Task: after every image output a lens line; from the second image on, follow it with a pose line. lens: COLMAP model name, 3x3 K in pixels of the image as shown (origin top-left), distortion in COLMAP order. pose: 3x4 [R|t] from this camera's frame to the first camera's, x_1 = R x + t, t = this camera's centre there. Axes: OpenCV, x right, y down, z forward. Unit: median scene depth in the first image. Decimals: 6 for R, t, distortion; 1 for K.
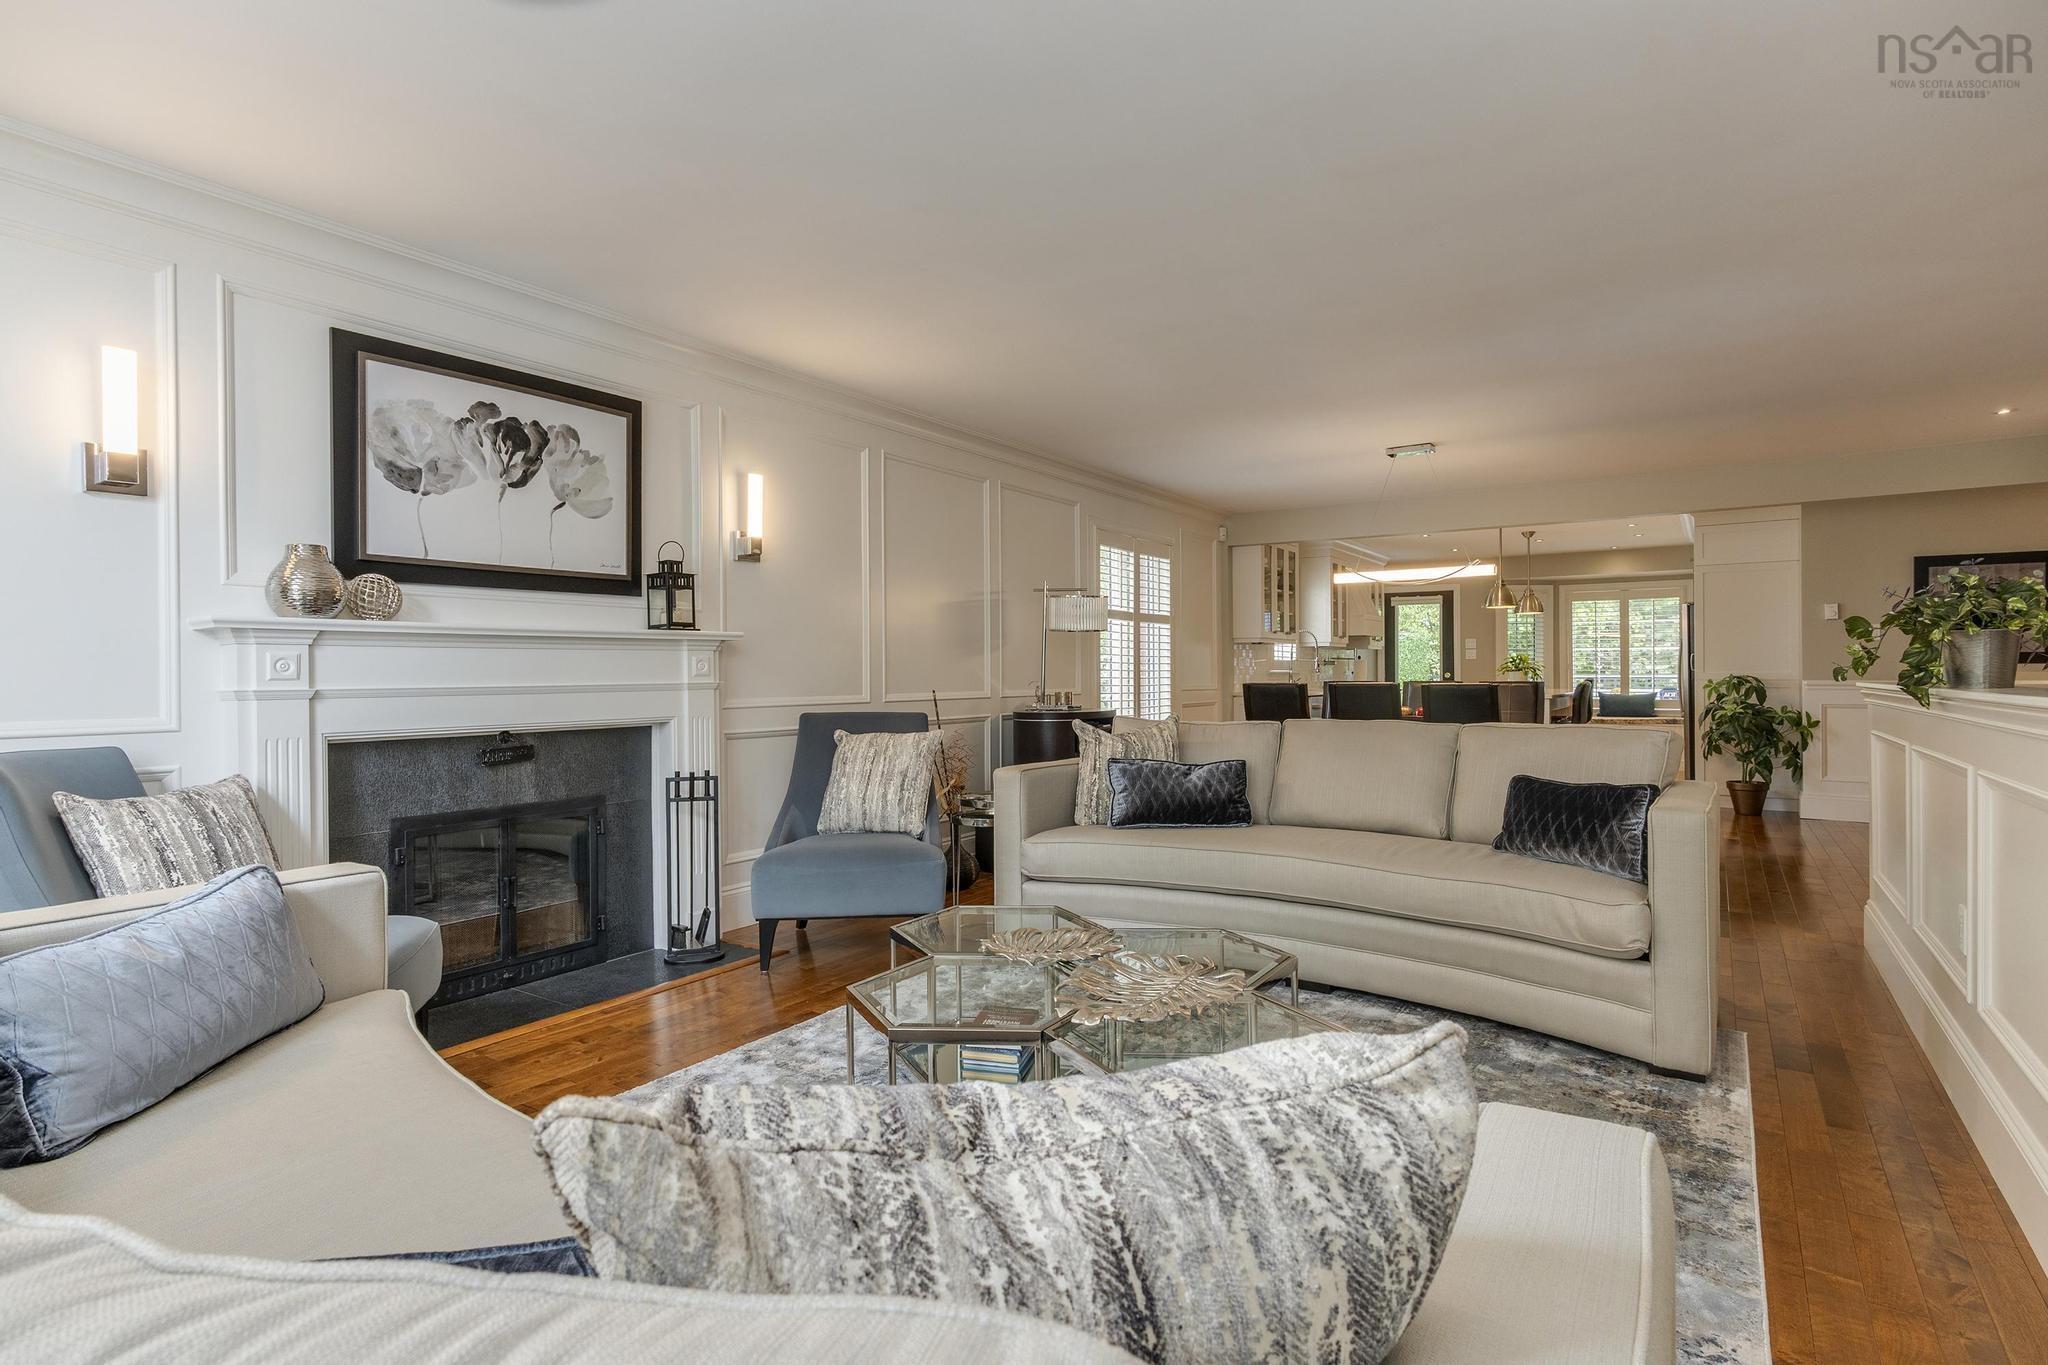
lens RADIAL K [[1018.9, 0, 1026.3], [0, 1018.9, 664.2], [0, 0, 1]] dist [-0.008221, 0.004707]
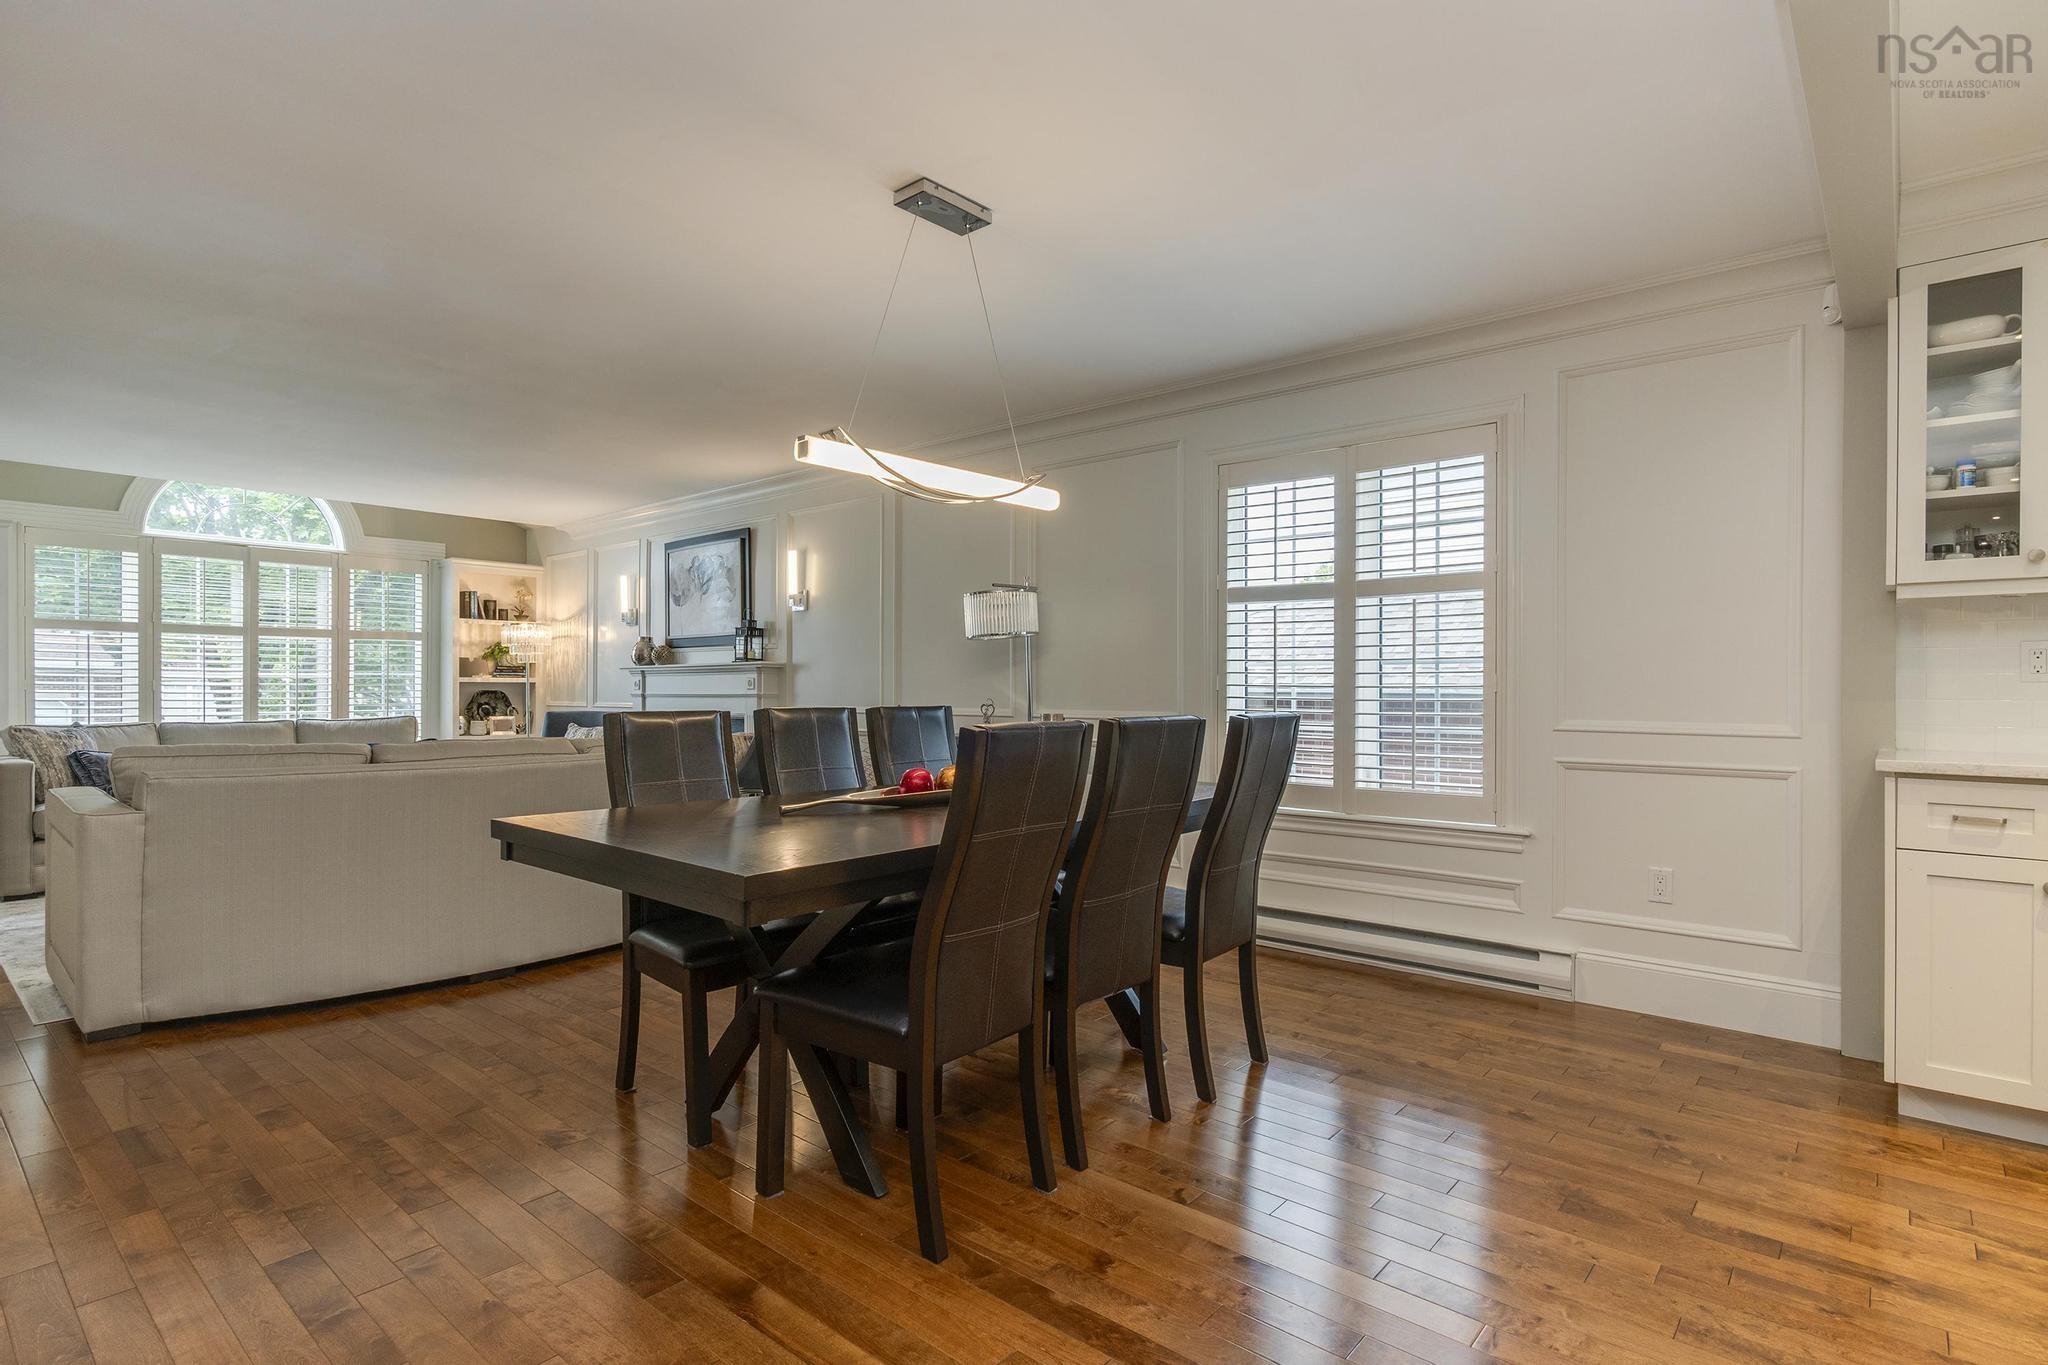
lens RADIAL K [[1018.9, 0, 1033.3], [0, 1018.9, 693.3], [0, 0, 1]] dist [-0.008221, 0.004707]
pose [[-0.112649, 0.009650, -0.993588, 1.284984], [0.007868, 0.999930, 0.008819, 0.007414], [0.993604, -0.006824, -0.112718, 1.691798]]
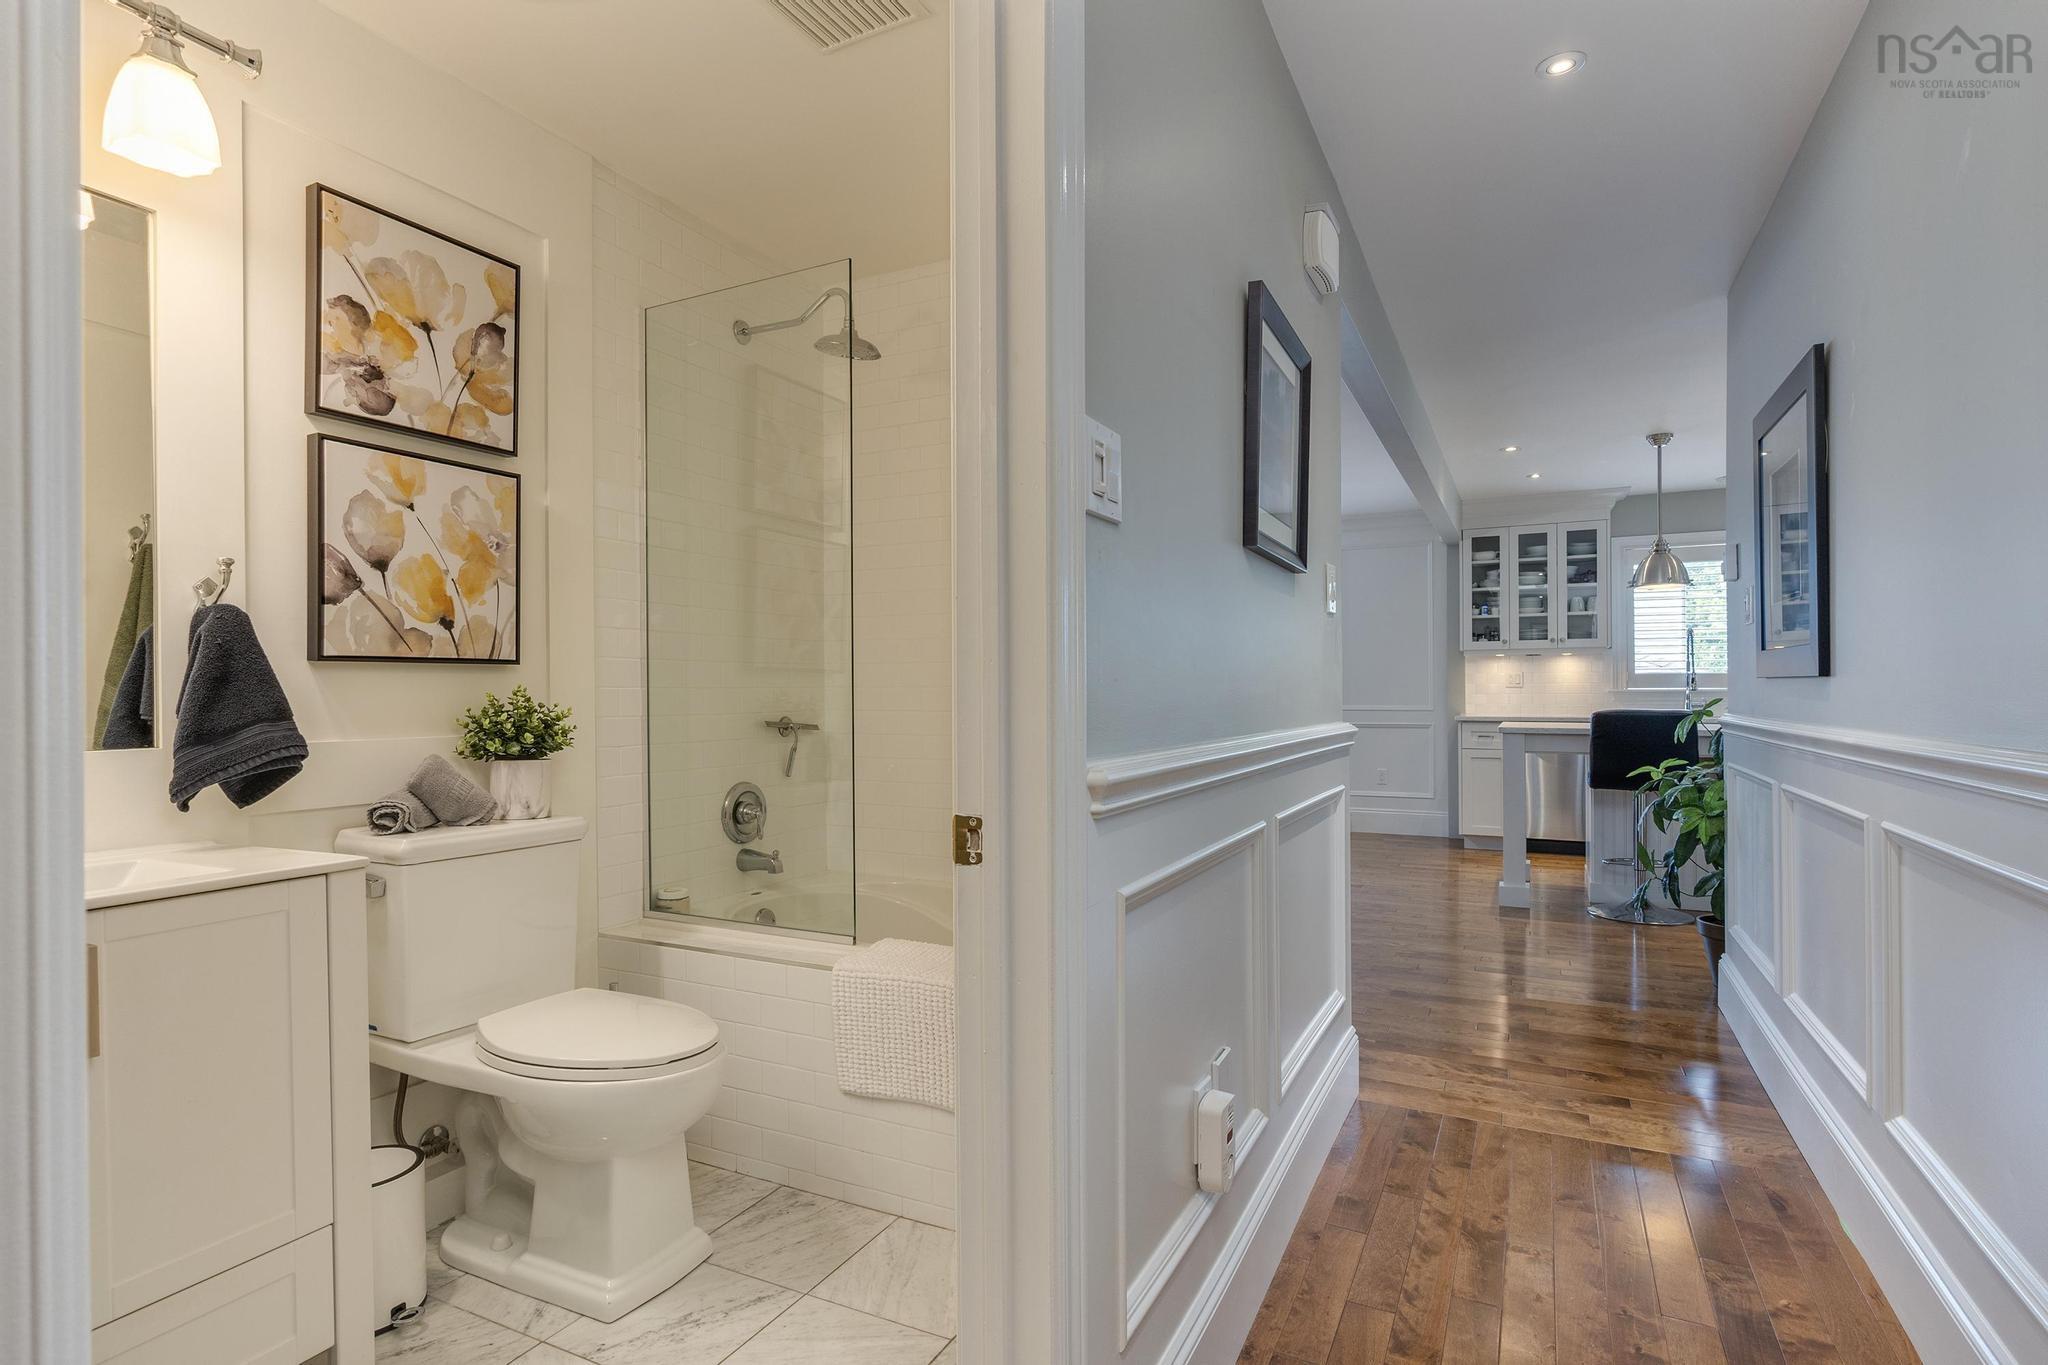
lens RADIAL K [[1018.9, 0, 1024.9], [0, 1018.9, 692.4], [0, 0, 1]] dist [-0.008221, 0.004707]
pose [[0.133833, 0.004044, -0.990996, 2.243839], [0.014839, 0.999871, 0.006084, -0.004299], [0.990893, -0.015519, 0.133756, 1.170692]]
